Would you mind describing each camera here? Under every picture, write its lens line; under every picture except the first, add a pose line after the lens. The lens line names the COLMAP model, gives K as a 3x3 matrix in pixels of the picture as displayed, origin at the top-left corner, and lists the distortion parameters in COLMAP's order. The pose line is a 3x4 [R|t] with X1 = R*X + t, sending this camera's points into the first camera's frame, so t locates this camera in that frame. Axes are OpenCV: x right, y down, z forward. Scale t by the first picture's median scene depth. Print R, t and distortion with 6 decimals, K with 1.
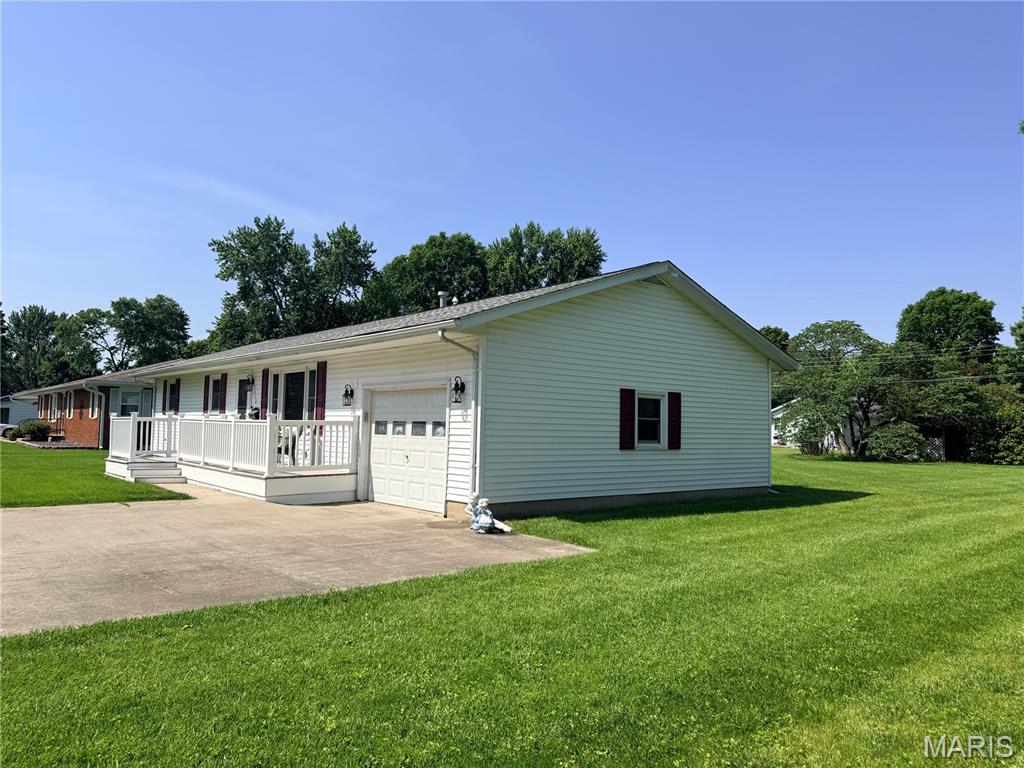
lens RADIAL K [[728.2, 0, 515.4], [0, 728.2, 386.3], [0, 0, 1]] dist [0.053090, -0.060979]
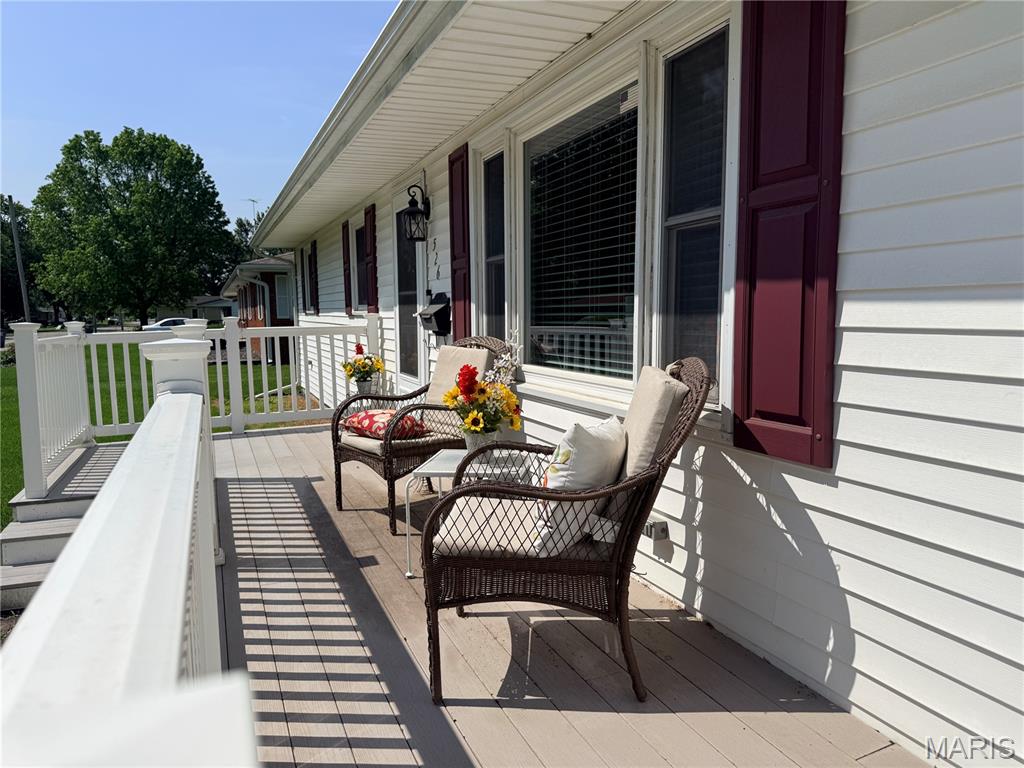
lens RADIAL K [[728.2, 0, 514.3], [0, 728.2, 389.5], [0, 0, 1]] dist [0.053090, -0.060979]
pose [[0.952065, 0.006340, -0.305829, -0.232684], [0.041985, 0.987615, 0.151177, 0.024079], [0.303000, -0.156771, 0.940008, 0.722774]]
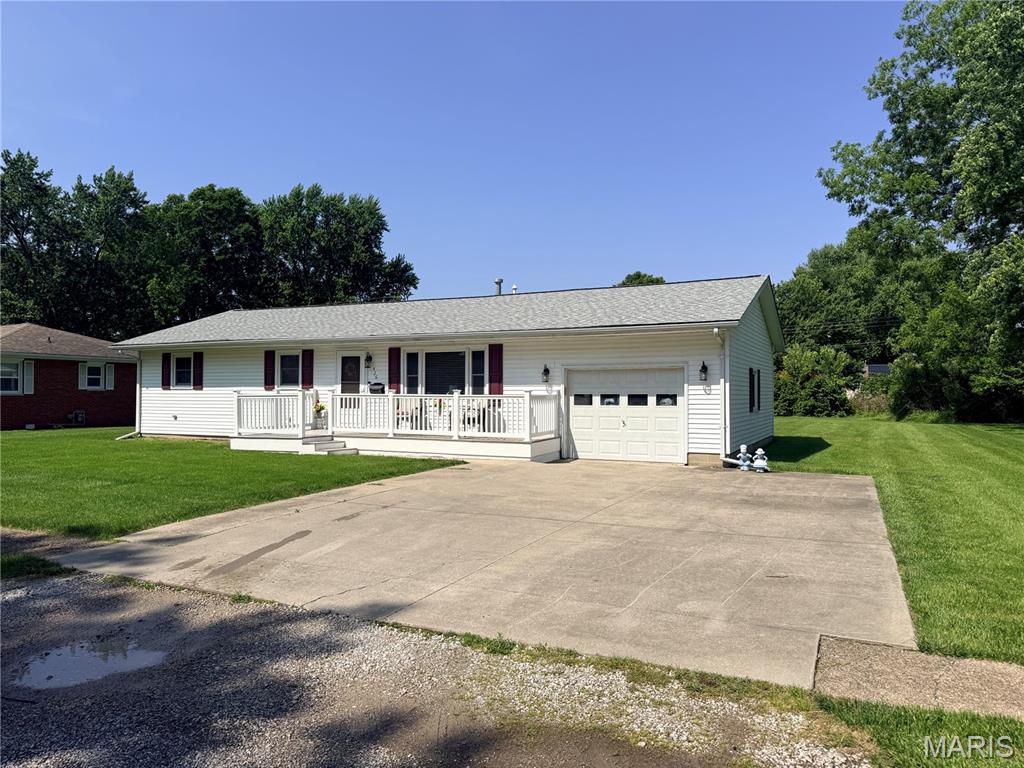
lens RADIAL K [[728.2, 0, 518.8], [0, 728.2, 375.4], [0, 0, 1]] dist [0.053090, -0.060979]
pose [[0.915887, -0.008139, 0.401355, -0.593284], [-0.006052, 0.999401, 0.034076, -0.019703], [-0.401391, -0.033638, 0.915289, -0.067769]]
